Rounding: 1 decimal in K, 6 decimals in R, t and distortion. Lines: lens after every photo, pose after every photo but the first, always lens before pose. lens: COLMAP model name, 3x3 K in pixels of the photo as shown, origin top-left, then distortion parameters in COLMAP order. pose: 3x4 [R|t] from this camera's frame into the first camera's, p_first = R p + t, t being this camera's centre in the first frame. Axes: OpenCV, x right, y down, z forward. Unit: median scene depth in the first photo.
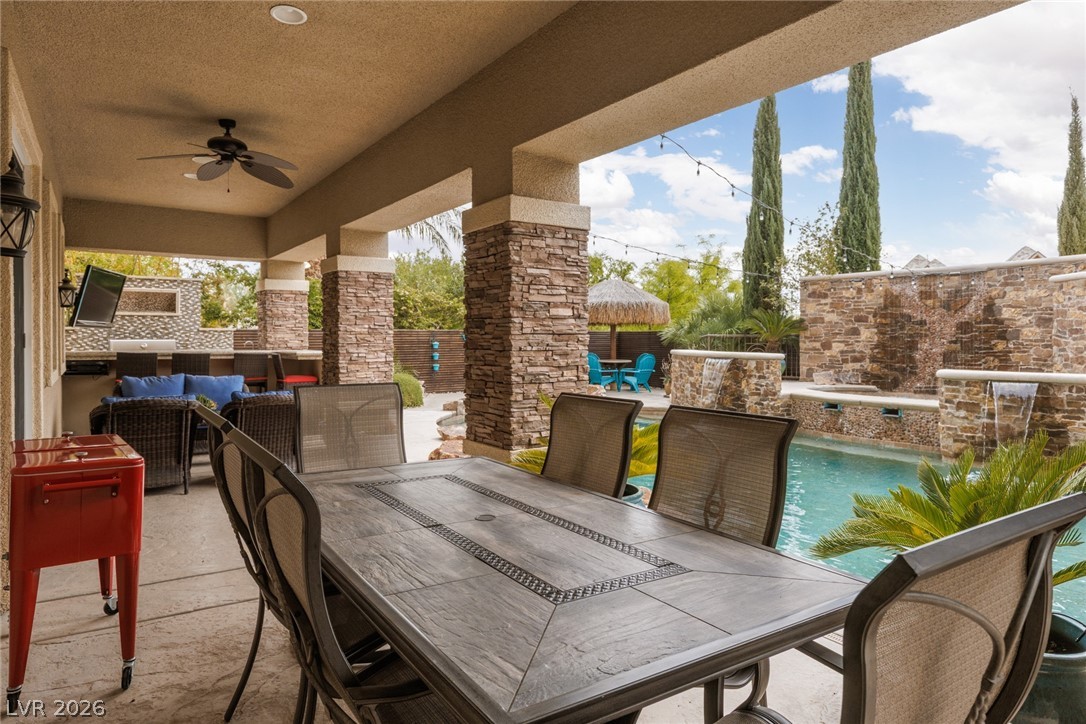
lens RADIAL K [[646.3, 0, 543.6], [0, 646.3, 347.6], [0, 0, 1]] dist [-0.004872, 0.000953]
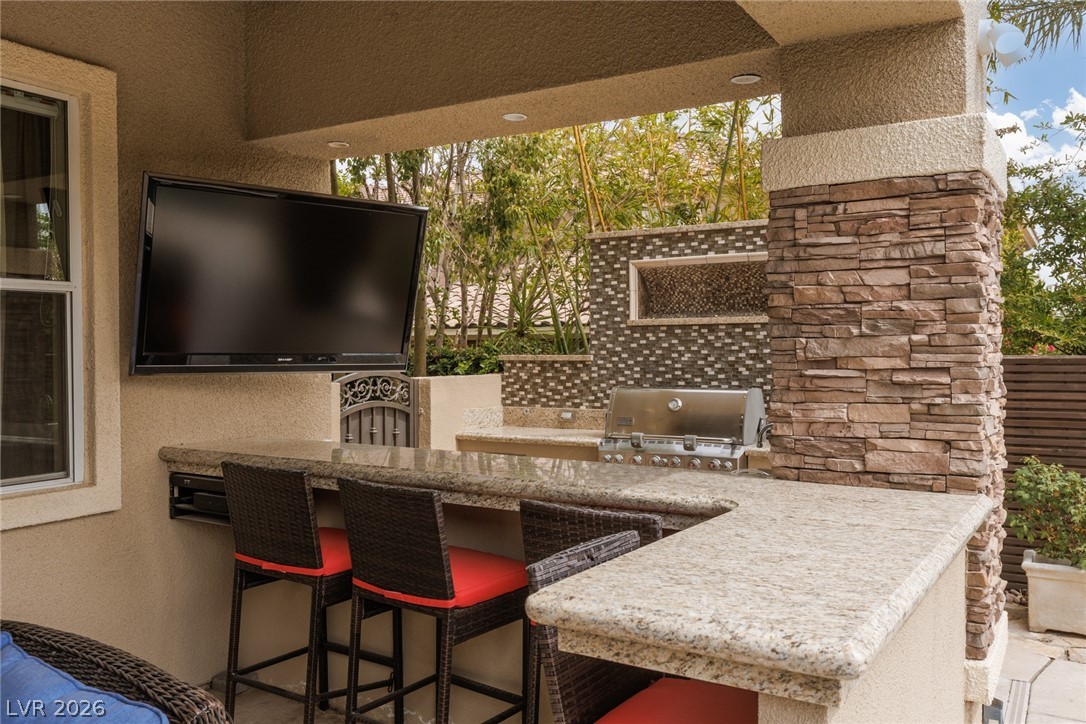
lens RADIAL K [[898.6, 0, 541.5], [0, 898.6, 360.6], [0, 0, 1]] dist [0.001537, -0.000079]
pose [[0.393981, 0.009383, -0.919071, -0.216959], [-0.009850, 0.999934, 0.005985, -0.041093], [0.919066, 0.006695, 0.394047, 0.939339]]
